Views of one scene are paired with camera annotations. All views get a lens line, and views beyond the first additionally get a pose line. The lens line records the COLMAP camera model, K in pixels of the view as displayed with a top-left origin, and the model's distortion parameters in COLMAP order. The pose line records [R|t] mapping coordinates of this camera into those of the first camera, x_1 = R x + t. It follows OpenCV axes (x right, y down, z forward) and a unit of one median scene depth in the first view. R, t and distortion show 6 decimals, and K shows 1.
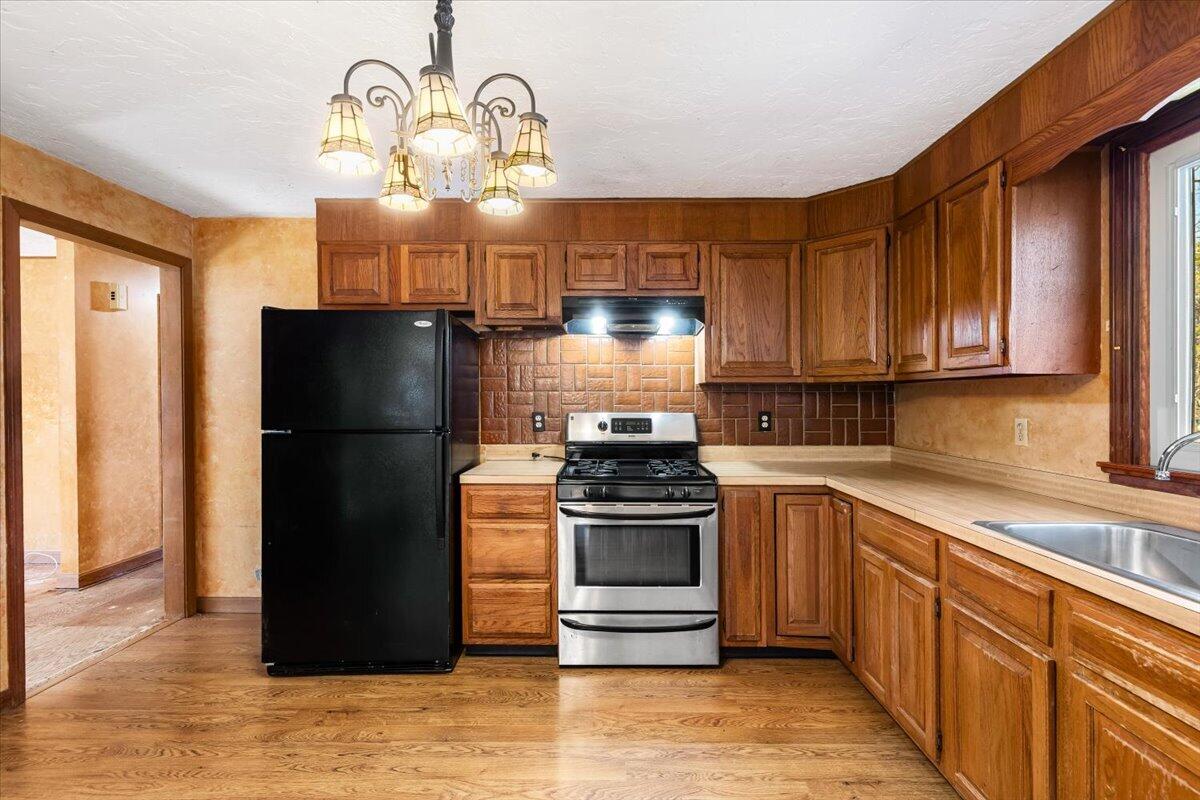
lens RADIAL K [[553.9, 0, 600.0], [0, 553.9, 400.0], [0, 0, 1]] dist [0.003098, -0.001010]
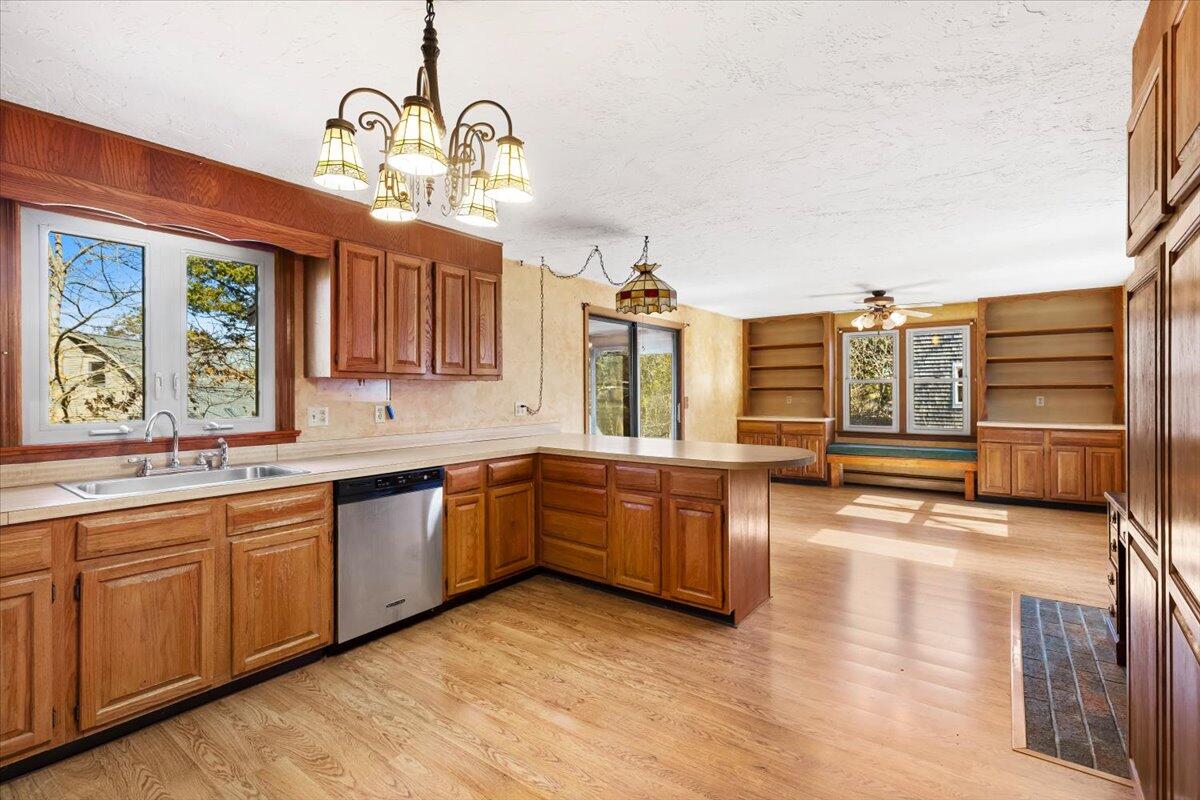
lens RADIAL K [[555.4, 0, 601.7], [0, 555.4, 386.8], [0, 0, 1]] dist [0.001282, -0.000184]
pose [[-0.804358, 0.003446, 0.594134, -0.571279], [0.004458, 0.999990, 0.000234, -0.009296], [-0.594128, 0.002837, -0.804366, 0.808388]]
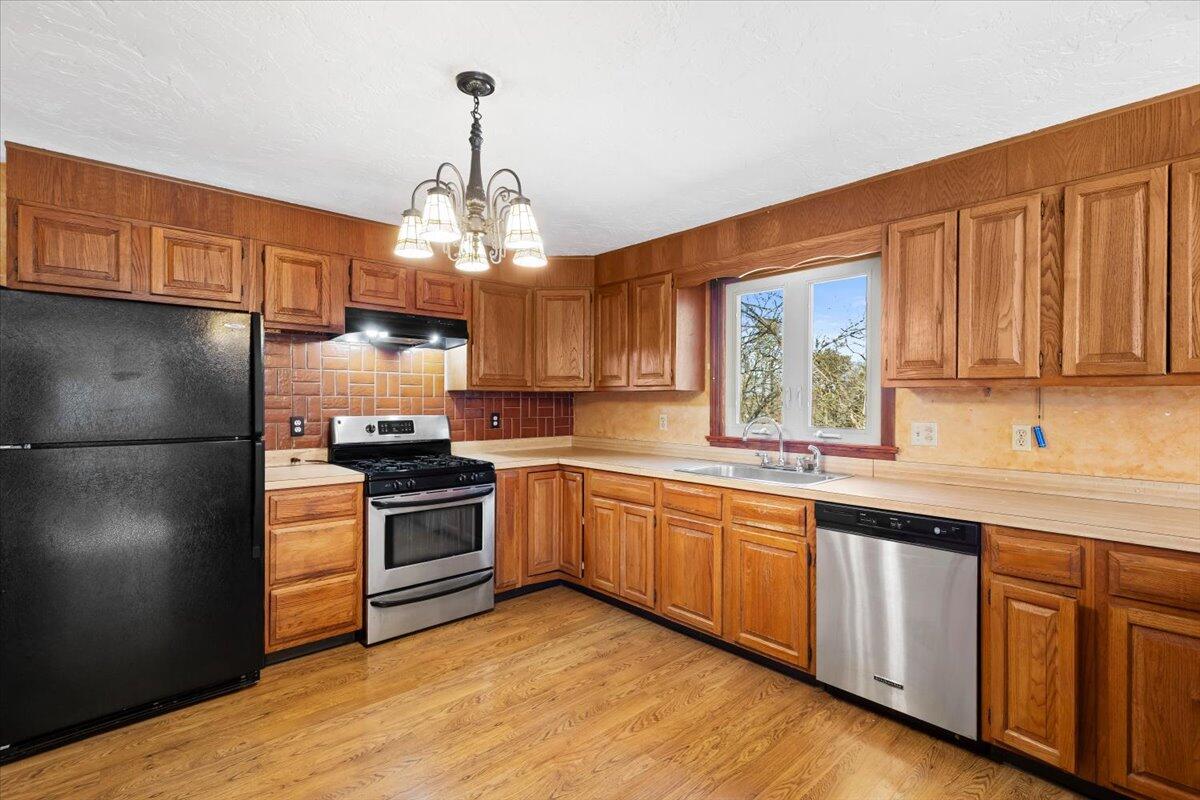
lens RADIAL K [[553.9, 0, 600.0], [0, 553.9, 400.0], [0, 0, 1]] dist [0.003098, -0.001010]
pose [[0.736452, 0.002238, 0.676486, -0.478082], [0.000125, 0.999994, -0.003445, -0.005744], [-0.676490, 0.002622, 0.736447, -0.126560]]
